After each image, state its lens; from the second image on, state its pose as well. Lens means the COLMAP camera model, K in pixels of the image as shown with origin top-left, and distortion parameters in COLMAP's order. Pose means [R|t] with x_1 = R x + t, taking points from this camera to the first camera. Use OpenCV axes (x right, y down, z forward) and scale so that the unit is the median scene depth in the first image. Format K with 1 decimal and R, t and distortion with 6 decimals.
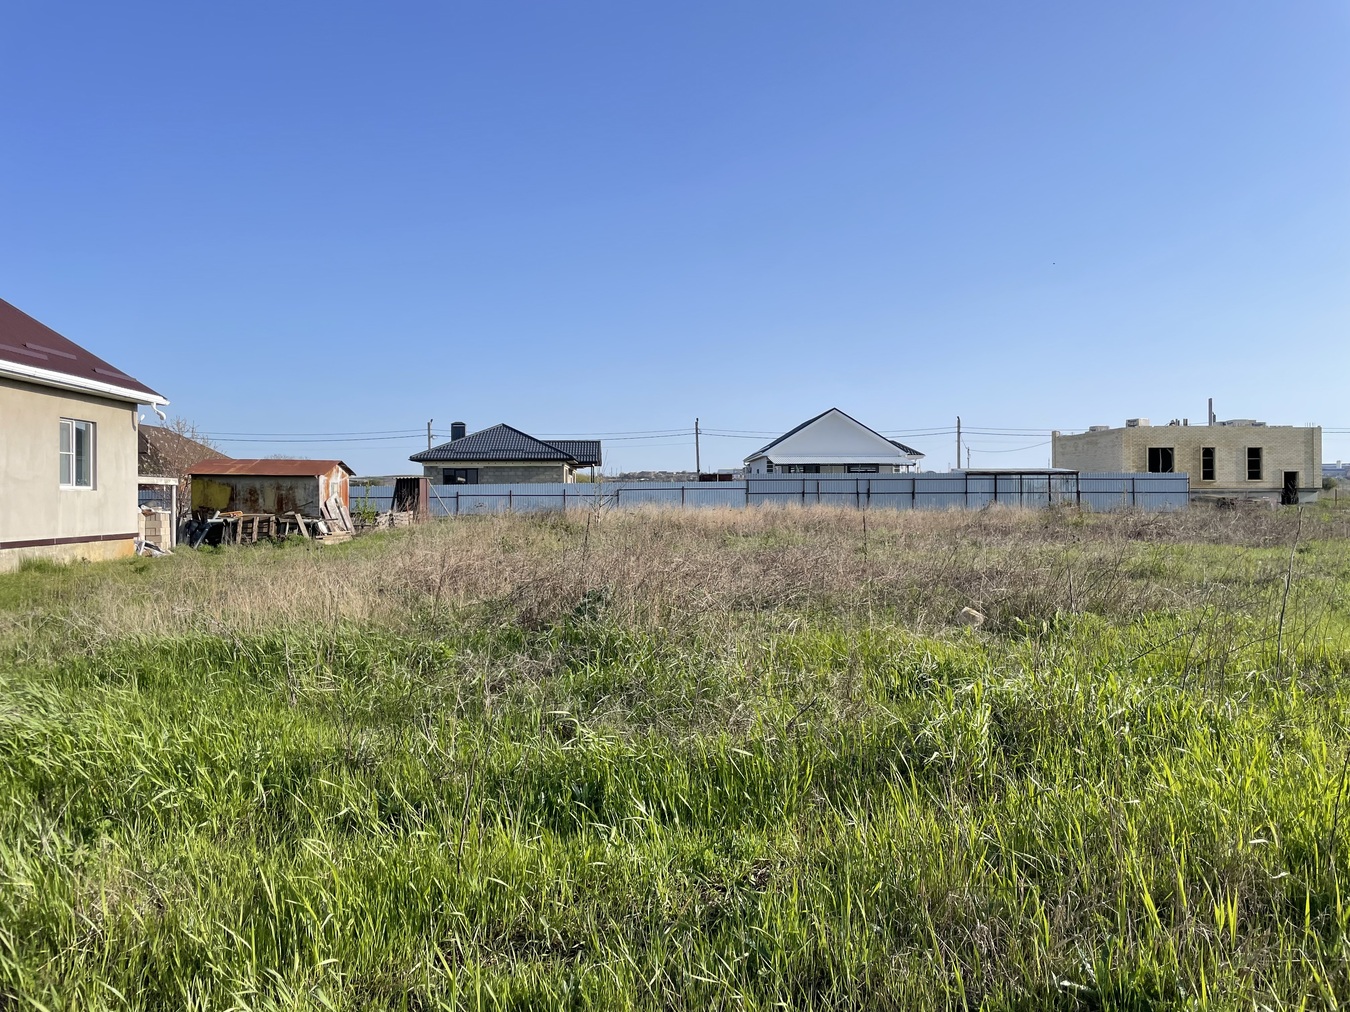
lens RADIAL K [[1025.9, 0, 689.4], [0, 1025.9, 496.5], [0, 0, 1]] dist [0.095632, -0.124253]
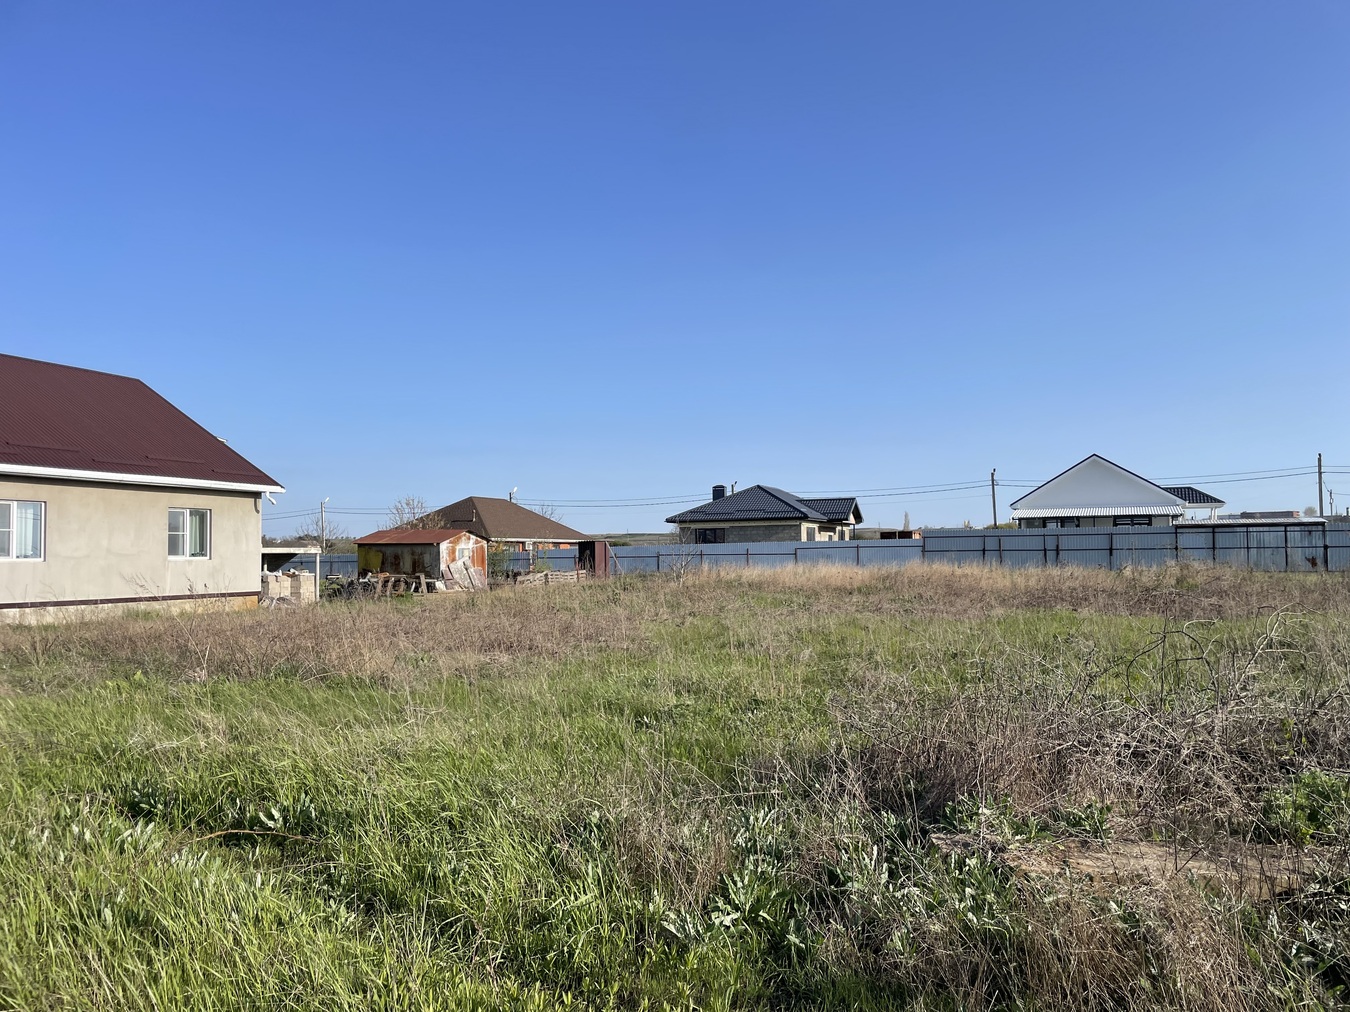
lens RADIAL K [[1027.9, 0, 688.4], [0, 1027.9, 513.3], [0, 0, 1]] dist [0.091928, -0.122523]
pose [[0.902075, -0.024178, -0.430902, 0.409576], [0.009492, 0.999299, -0.036200, -0.008130], [0.431476, 0.028565, 0.901672, 0.041713]]
